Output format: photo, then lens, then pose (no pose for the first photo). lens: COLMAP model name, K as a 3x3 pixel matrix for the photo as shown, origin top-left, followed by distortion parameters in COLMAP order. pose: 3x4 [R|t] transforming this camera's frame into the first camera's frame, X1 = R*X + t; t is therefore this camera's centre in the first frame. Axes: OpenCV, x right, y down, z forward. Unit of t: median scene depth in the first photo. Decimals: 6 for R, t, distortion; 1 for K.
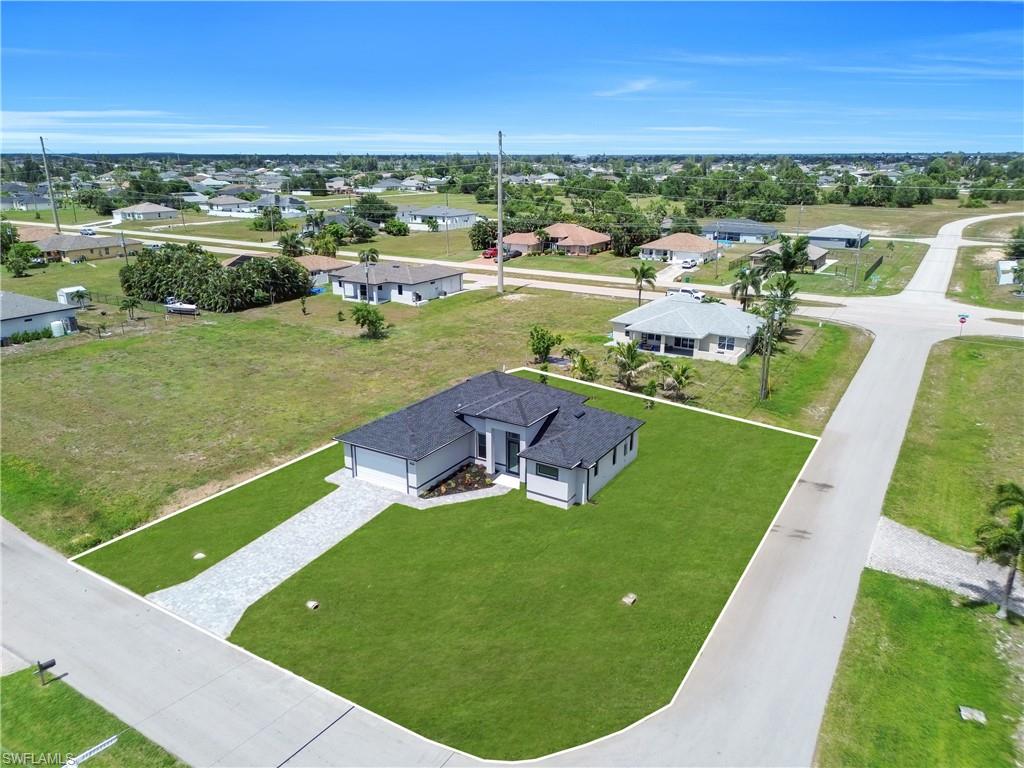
lens RADIAL K [[718.4, 0, 510.5], [0, 718.4, 383.9], [0, 0, 1]] dist [0.049555, -0.049752]
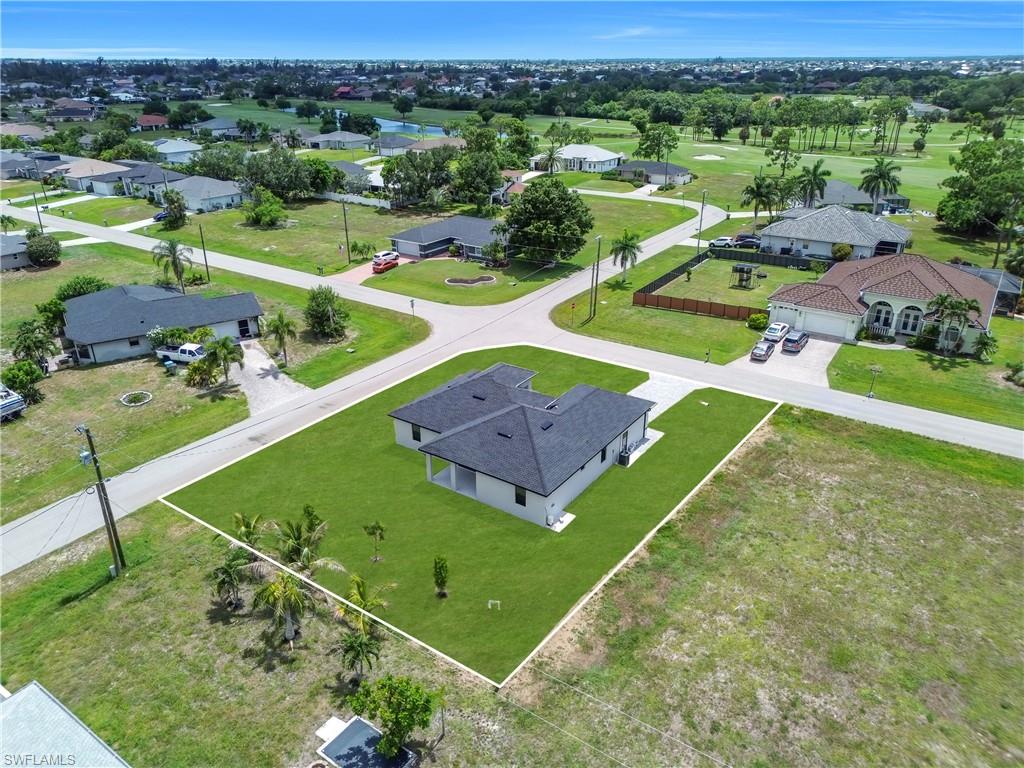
lens RADIAL K [[718.4, 0, 510.5], [0, 718.4, 383.9], [0, 0, 1]] dist [0.049555, -0.049752]
pose [[-0.998740, -0.017401, 0.047062, -0.060448], [0.018344, 0.746394, 0.665251, -0.807795], [-0.046703, 0.665276, -0.745135, 2.014338]]
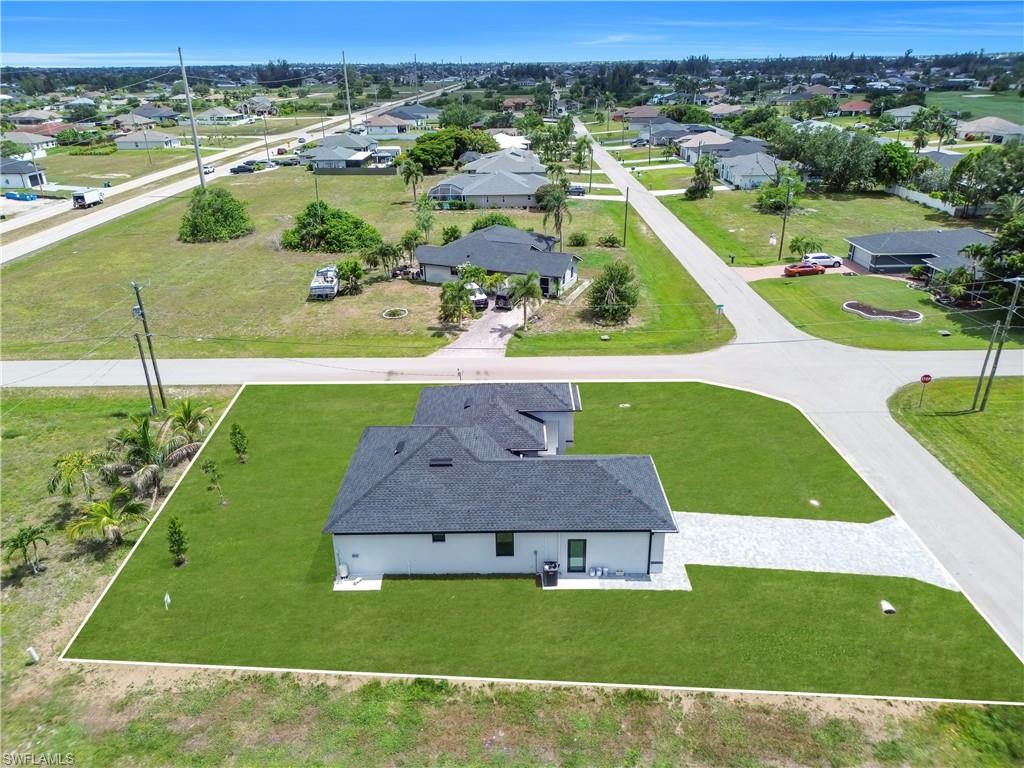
lens RADIAL K [[718.4, 0, 510.5], [0, 718.4, 383.9], [0, 0, 1]] dist [0.049555, -0.049752]
pose [[-0.523819, -0.337828, 0.781976, -0.703874], [0.270933, 0.804250, 0.528939, -0.483286], [-0.807595, 0.488931, -0.329753, 1.375161]]
